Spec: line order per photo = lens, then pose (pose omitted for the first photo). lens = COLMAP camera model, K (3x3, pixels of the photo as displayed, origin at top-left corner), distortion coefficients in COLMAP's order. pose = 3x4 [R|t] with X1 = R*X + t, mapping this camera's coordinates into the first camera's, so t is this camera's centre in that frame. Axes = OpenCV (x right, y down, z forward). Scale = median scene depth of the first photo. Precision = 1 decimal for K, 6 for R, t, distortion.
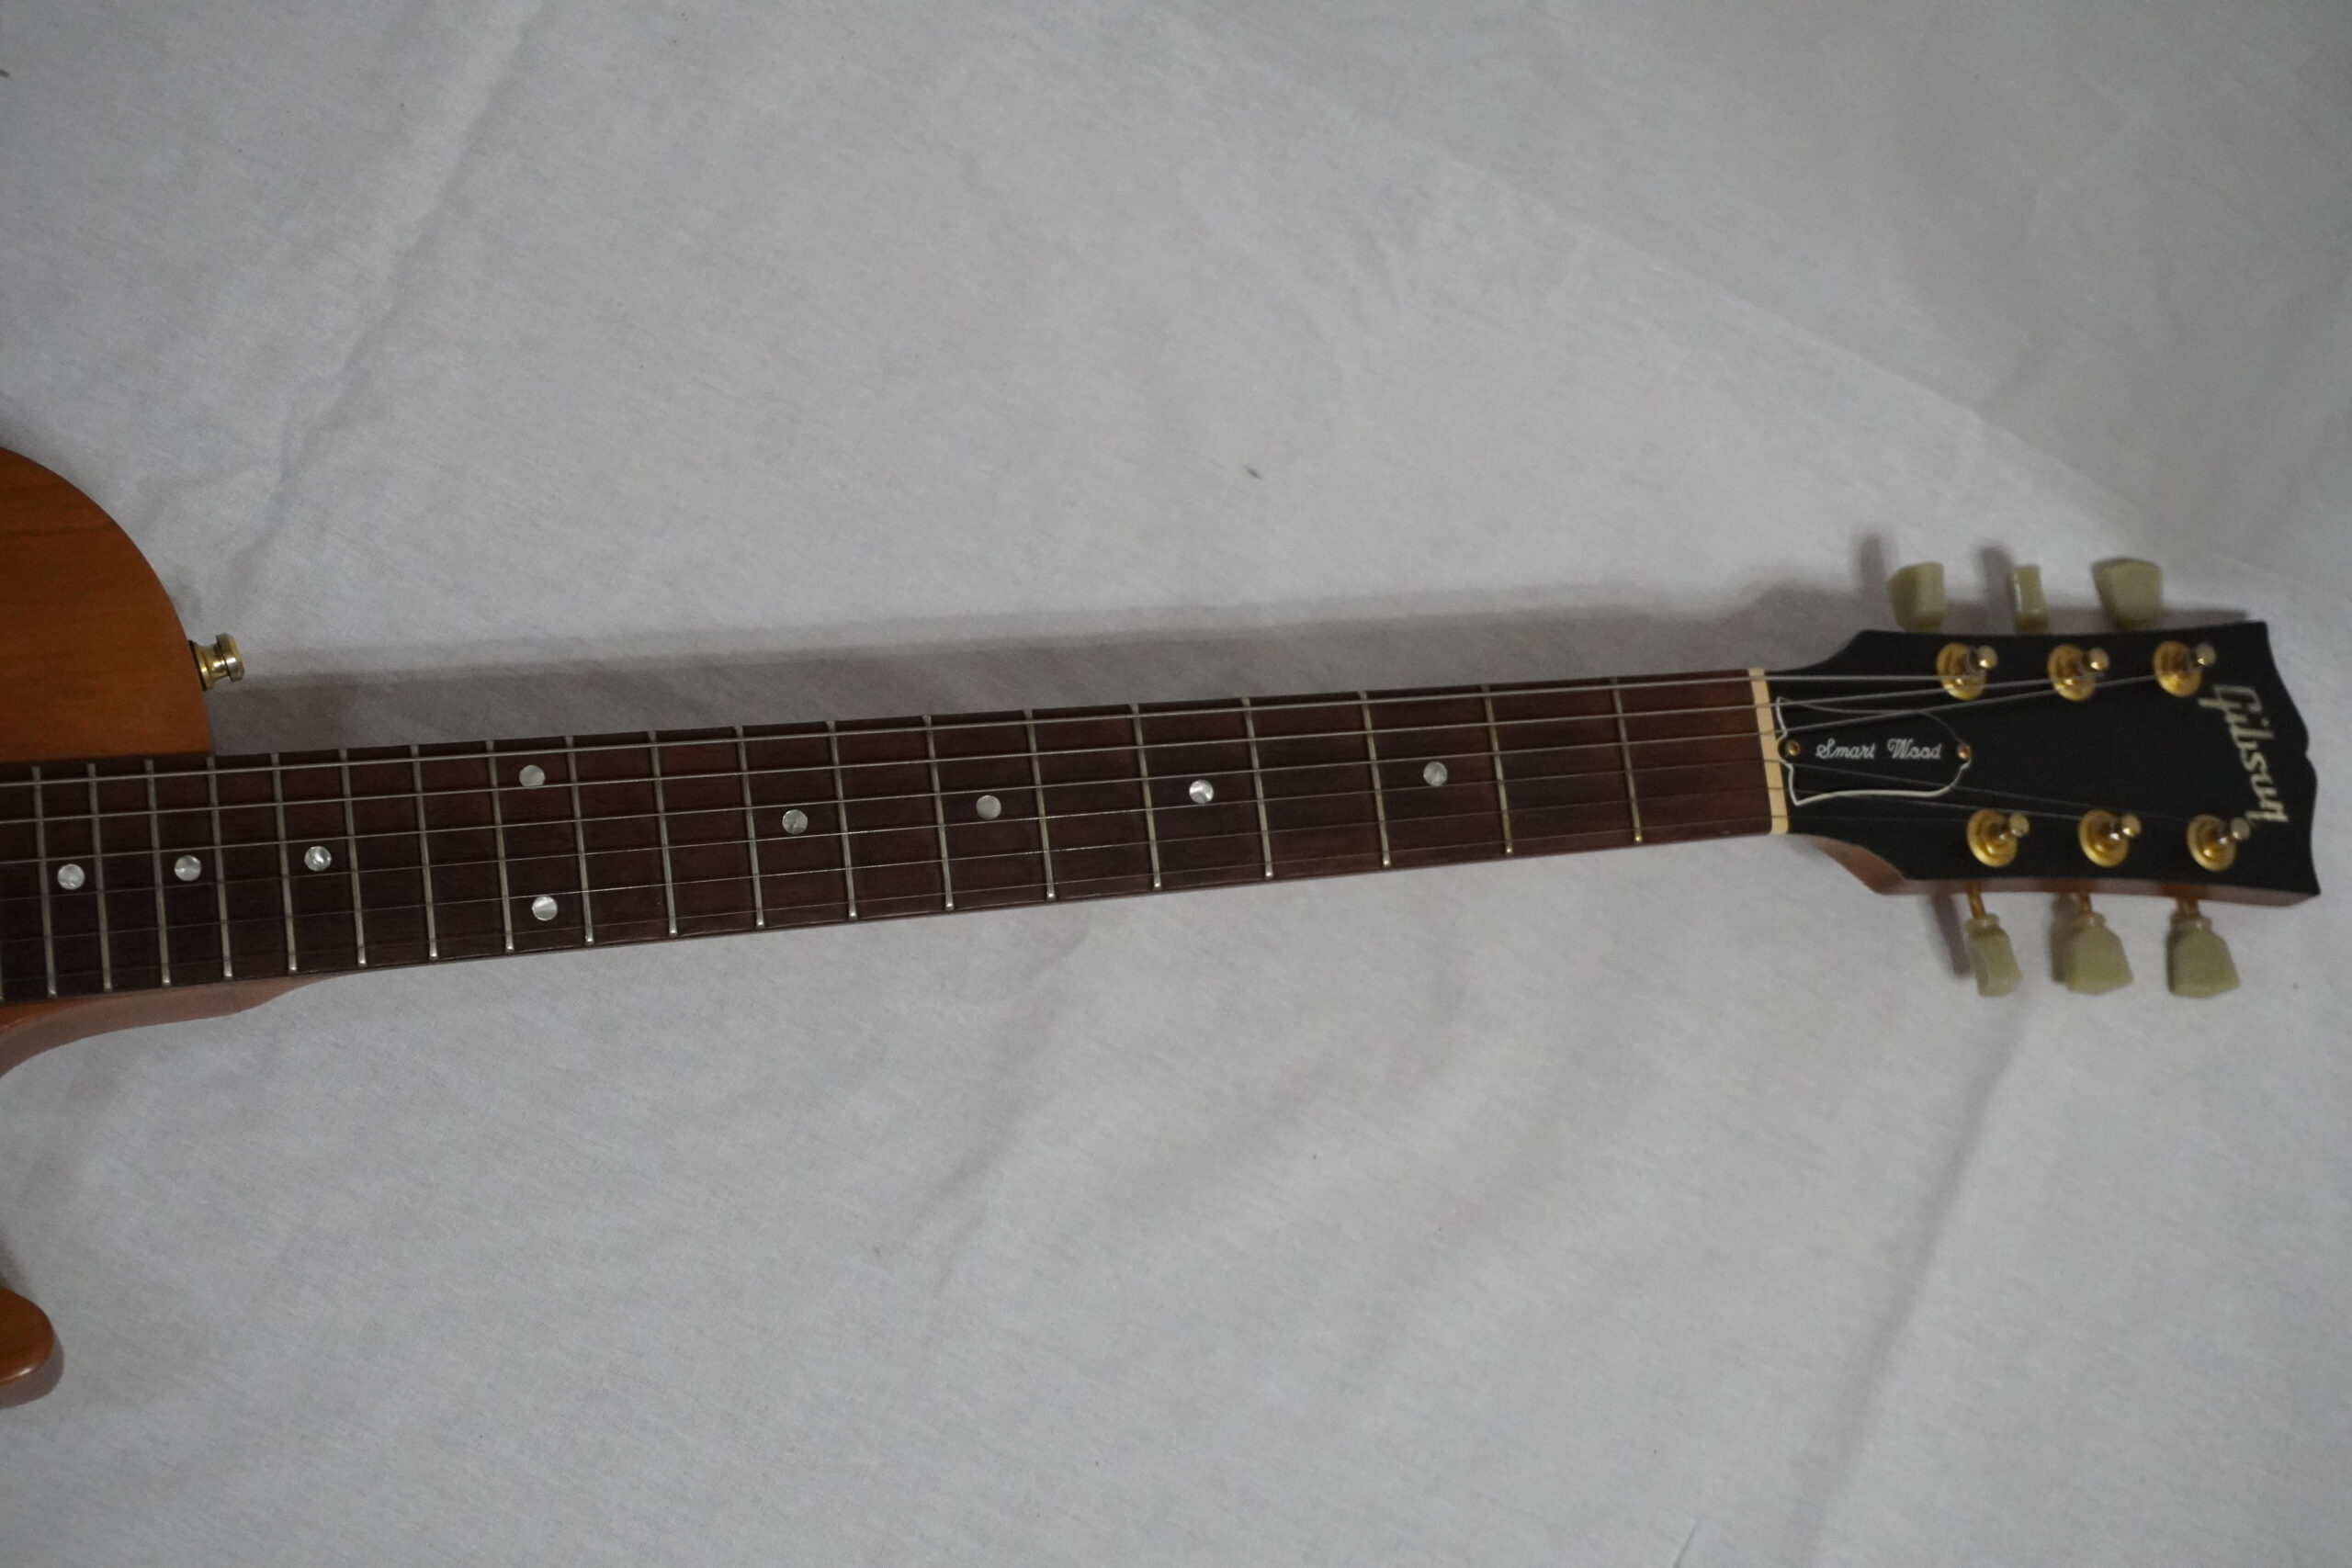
lens RADIAL K [[5028.4, 0, 1144.3], [0, 5028.4, 724.5], [0, 0, 1]] dist [0.009787, 0.394292]
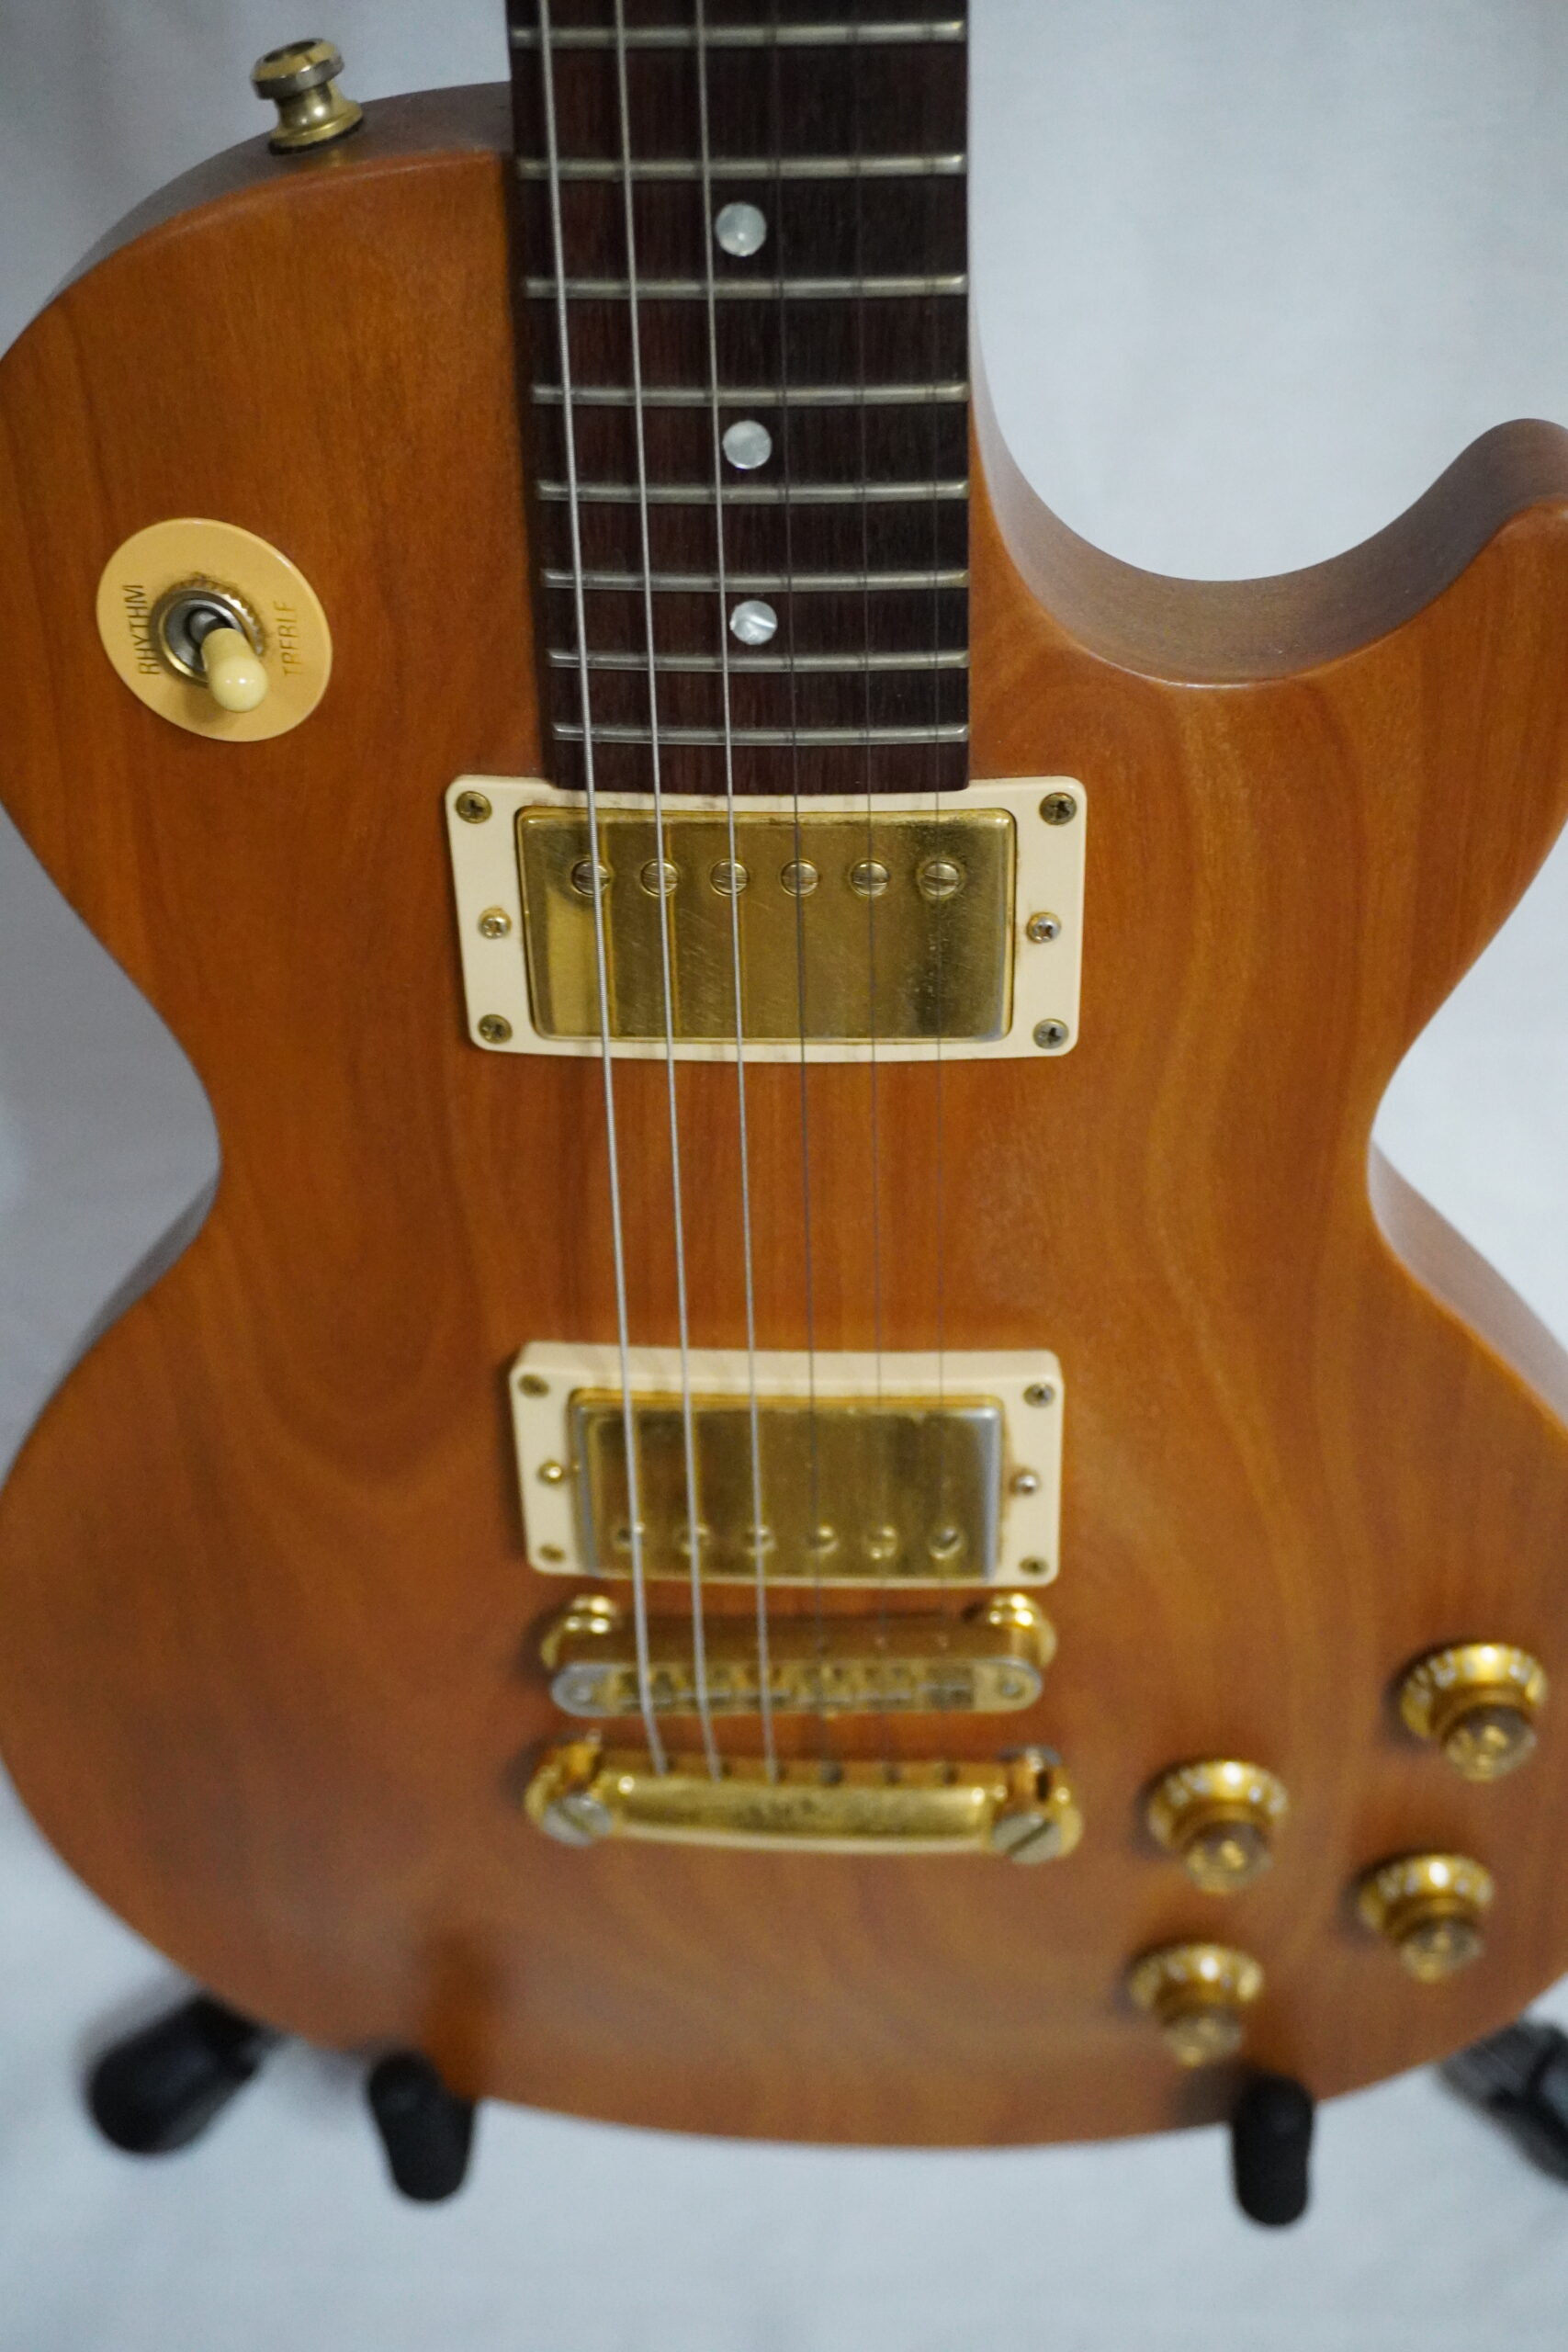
lens RADIAL K [[2644.3, 0, 784.0], [0, 2644.3, 1176.0], [0, 0, 1]] dist [0.004237, 0.030644]
pose [[0.093421, -0.711972, -0.695965, -0.062859], [0.973615, -0.080847, 0.213397, -0.030715], [-0.208199, -0.697538, 0.685634, 0.680698]]
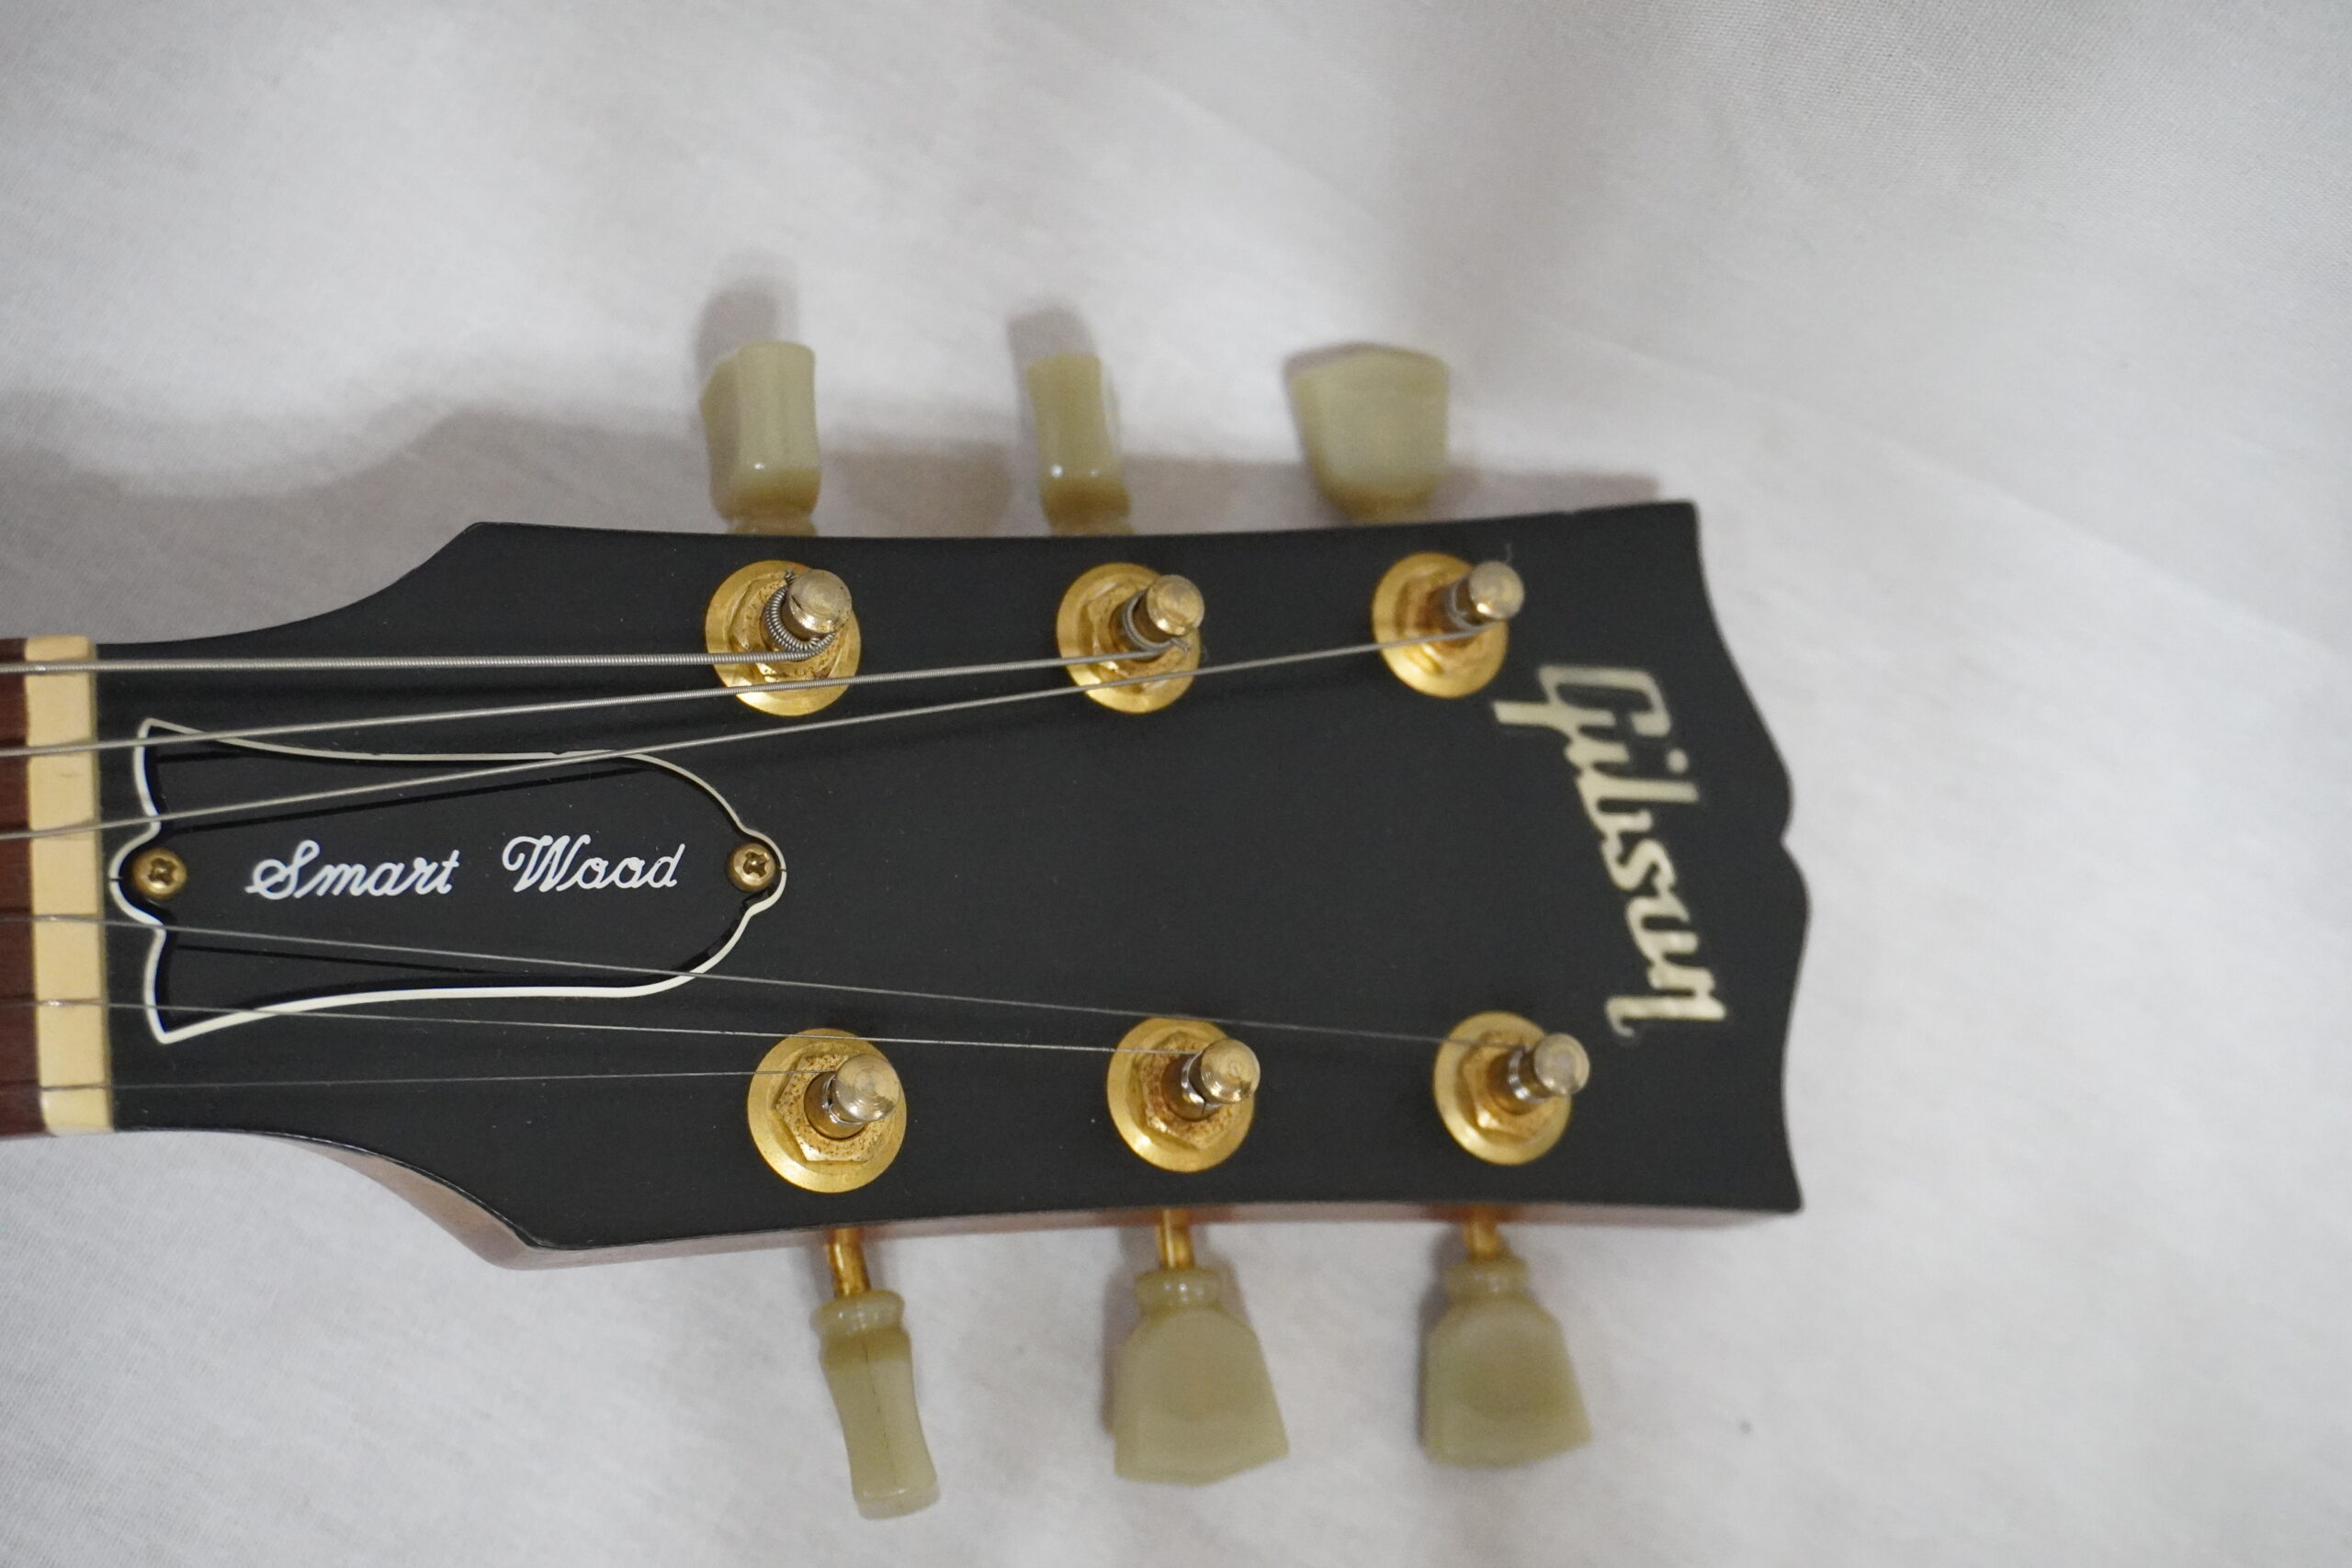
lens RADIAL K [[3660.8, 0, 1176.0], [0, 3660.8, 784.0], [0, 0, 1]] dist [-0.019583, -0.047712]
pose [[0.999127, 0.007134, -0.041158, 0.204096], [-0.004680, 0.998223, 0.059403, -0.015984], [0.041508, -0.059159, 0.997385, 0.746752]]
